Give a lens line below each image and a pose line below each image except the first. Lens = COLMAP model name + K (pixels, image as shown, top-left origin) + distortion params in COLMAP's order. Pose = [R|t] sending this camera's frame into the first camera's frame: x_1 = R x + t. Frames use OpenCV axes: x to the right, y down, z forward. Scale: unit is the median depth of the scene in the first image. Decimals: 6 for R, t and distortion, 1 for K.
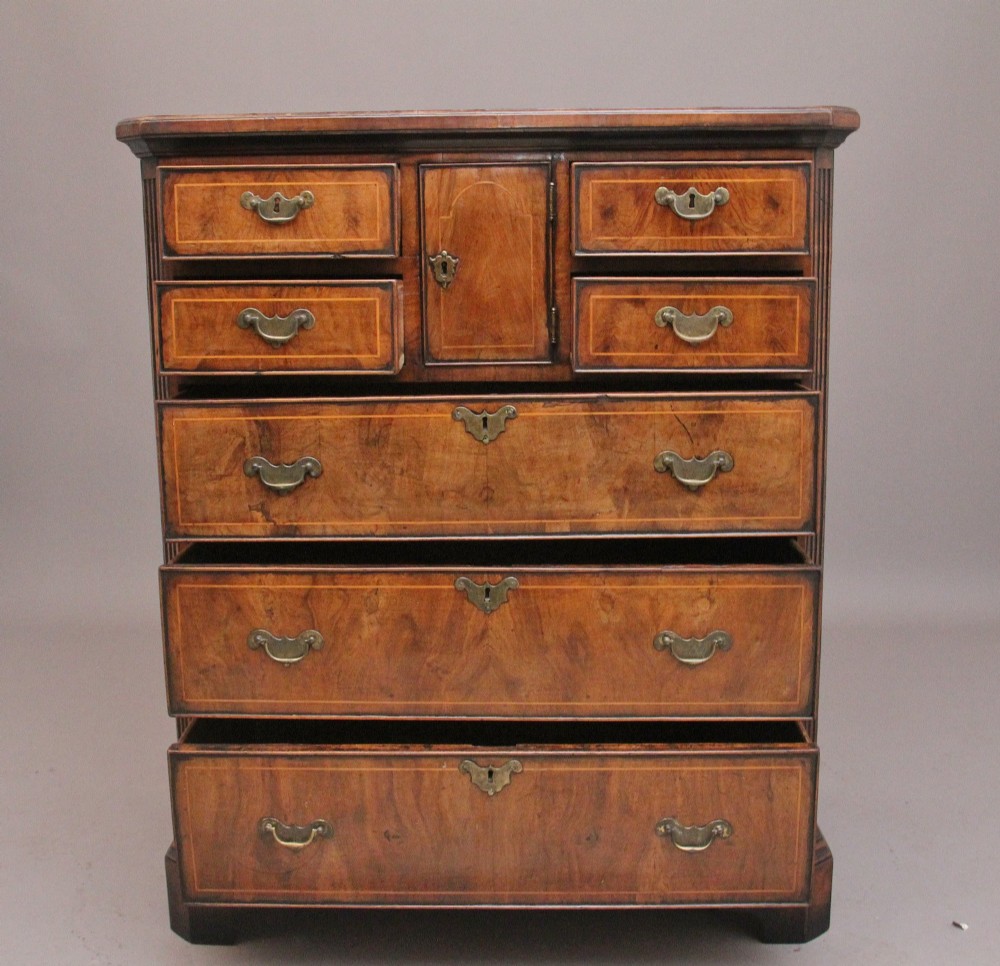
lens RADIAL K [[1390.6, 0, 509.7], [0, 1390.6, 489.7], [0, 0, 1]] dist [-0.109339, 0.000000]
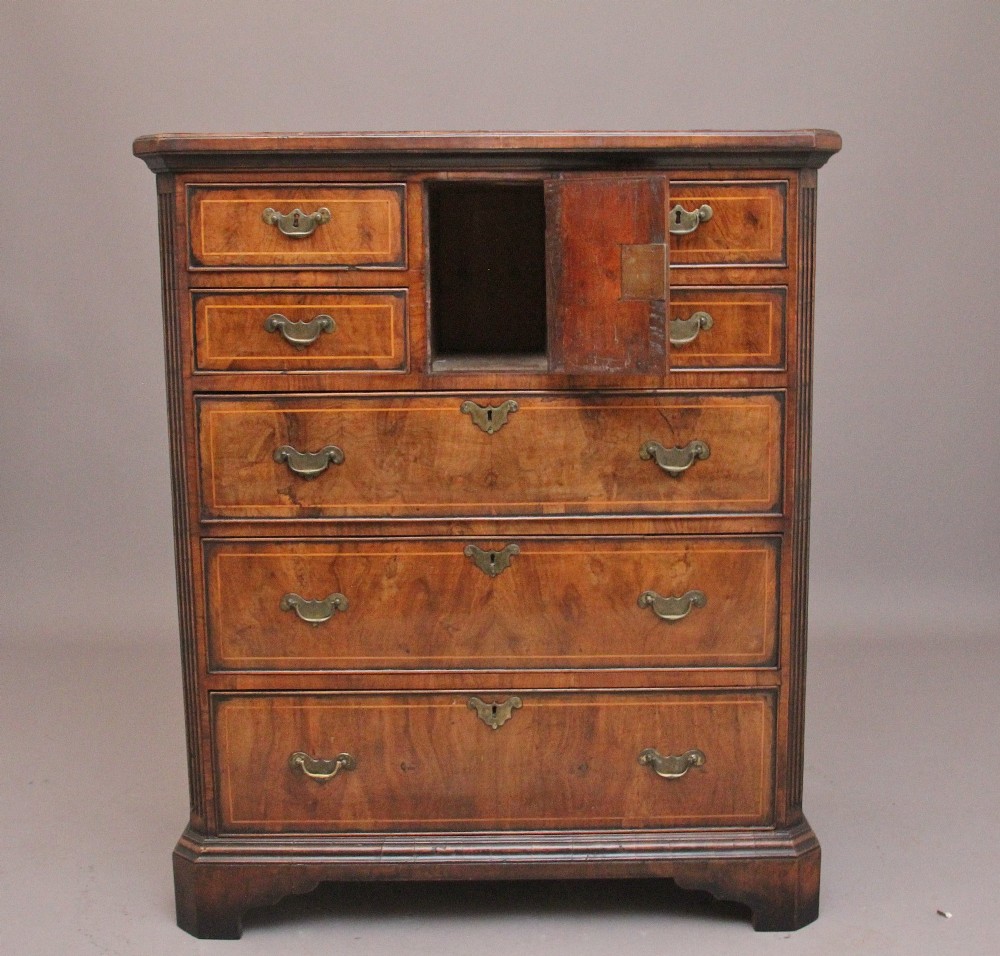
lens RADIAL K [[1390.6, 0, 515.3], [0, 1390.6, 502.5], [0, 0, 1]] dist [-0.109339, 0.000000]
pose [[0.999994, -0.000728, 0.003265, -0.000520], [0.000744, 0.999987, -0.005006, 0.025188], [-0.003261, 0.005009, 0.999982, -0.105654]]
